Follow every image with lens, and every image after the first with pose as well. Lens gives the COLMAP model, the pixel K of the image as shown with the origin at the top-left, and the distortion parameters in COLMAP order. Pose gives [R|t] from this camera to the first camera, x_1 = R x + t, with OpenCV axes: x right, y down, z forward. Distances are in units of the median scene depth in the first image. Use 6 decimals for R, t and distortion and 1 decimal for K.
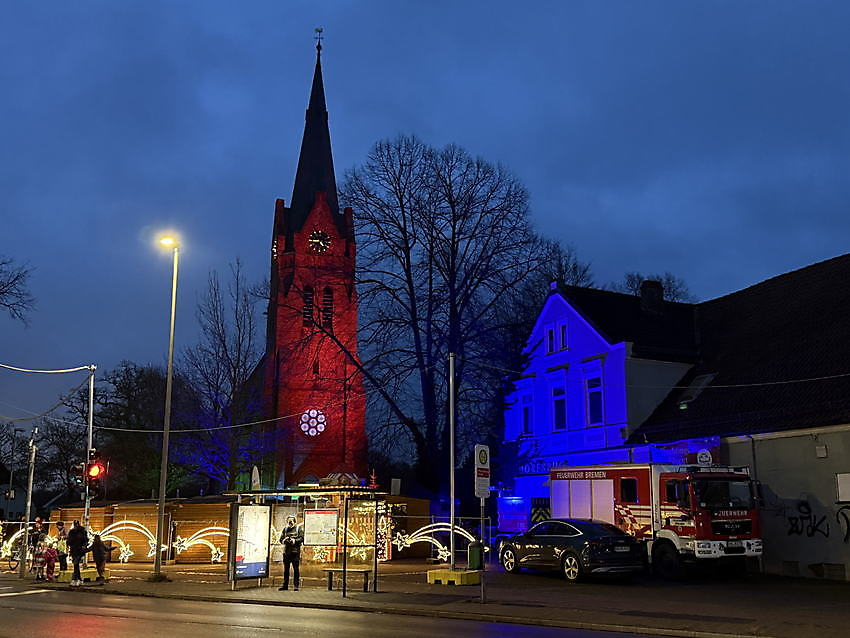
lens RADIAL K [[904.8, 0, 425.0], [0, 904.8, 319.0], [0, 0, 1]] dist [0.010361, -0.000579]
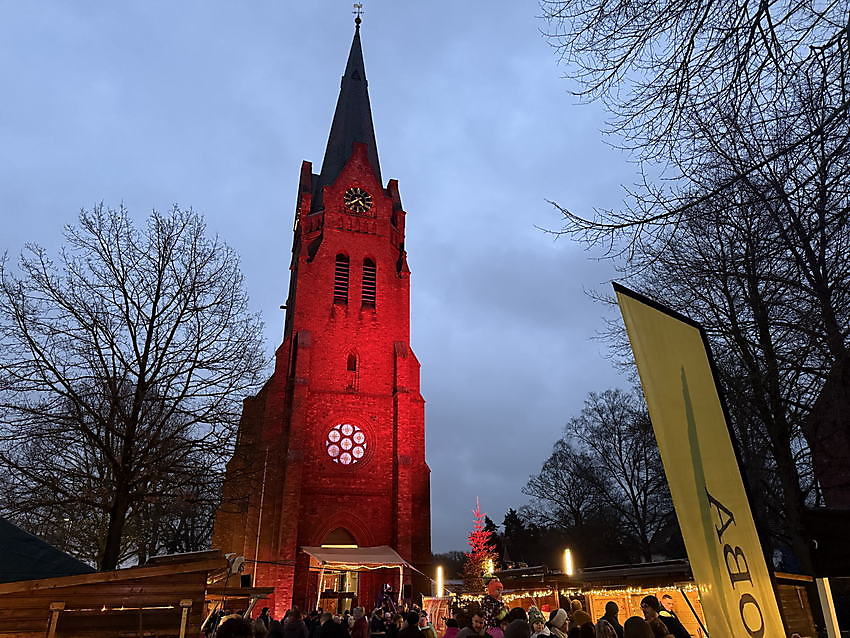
lens RADIAL K [[616.8, 0, 425.0], [0, 616.8, 319.0], [0, 0, 1]] dist [0.001115, -0.001623]
pose [[0.999895, -0.009835, 0.010679, -0.070975], [0.011748, 0.980291, -0.197207, 0.114692], [-0.008529, 0.197312, 0.980304, 0.546345]]
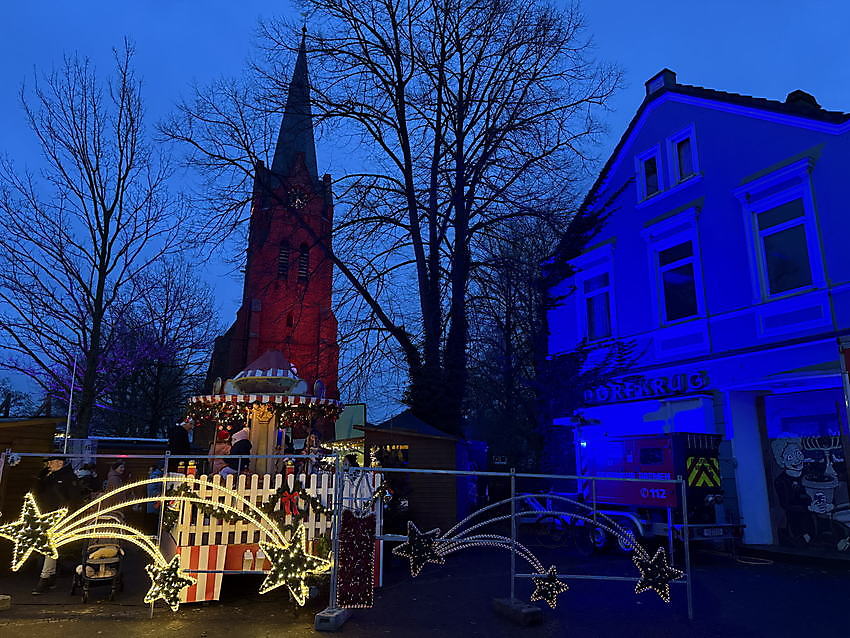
lens RADIAL K [[616.8, 0, 425.0], [0, 616.8, 319.0], [0, 0, 1]] dist [0.001115, -0.001623]
pose [[0.997430, 0.026720, 0.066486, -0.016863], [-0.024725, 0.999224, -0.030647, 0.069405], [-0.067254, 0.028925, 0.997317, 0.317456]]
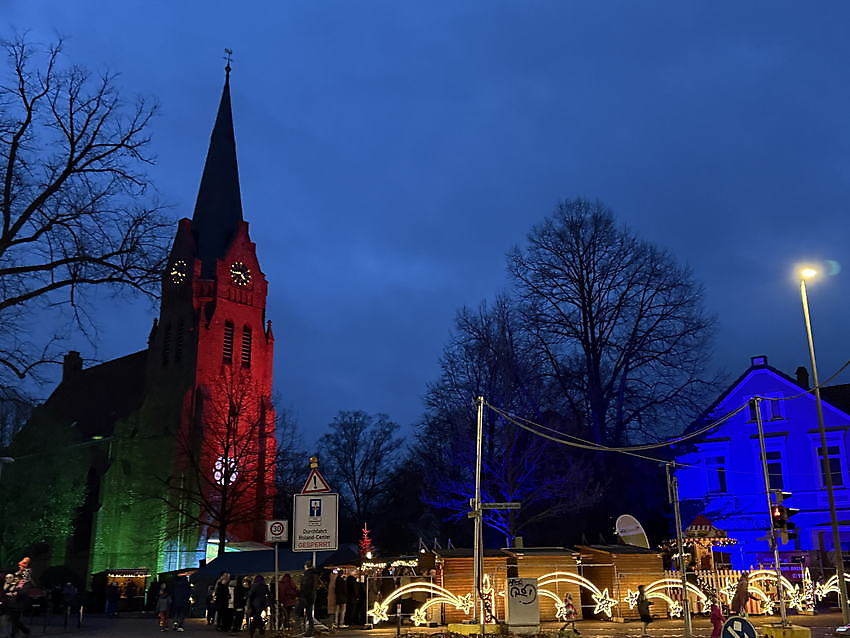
lens RADIAL K [[870.7, 0, 425.0], [0, 870.7, 319.0], [0, 0, 1]] dist [0.080025, -0.209320]
pose [[0.872910, 0.135456, 0.468701, -0.379867], [-0.098053, 0.989791, -0.103439, 0.035335], [-0.477927, 0.044335, 0.877280, 0.135012]]
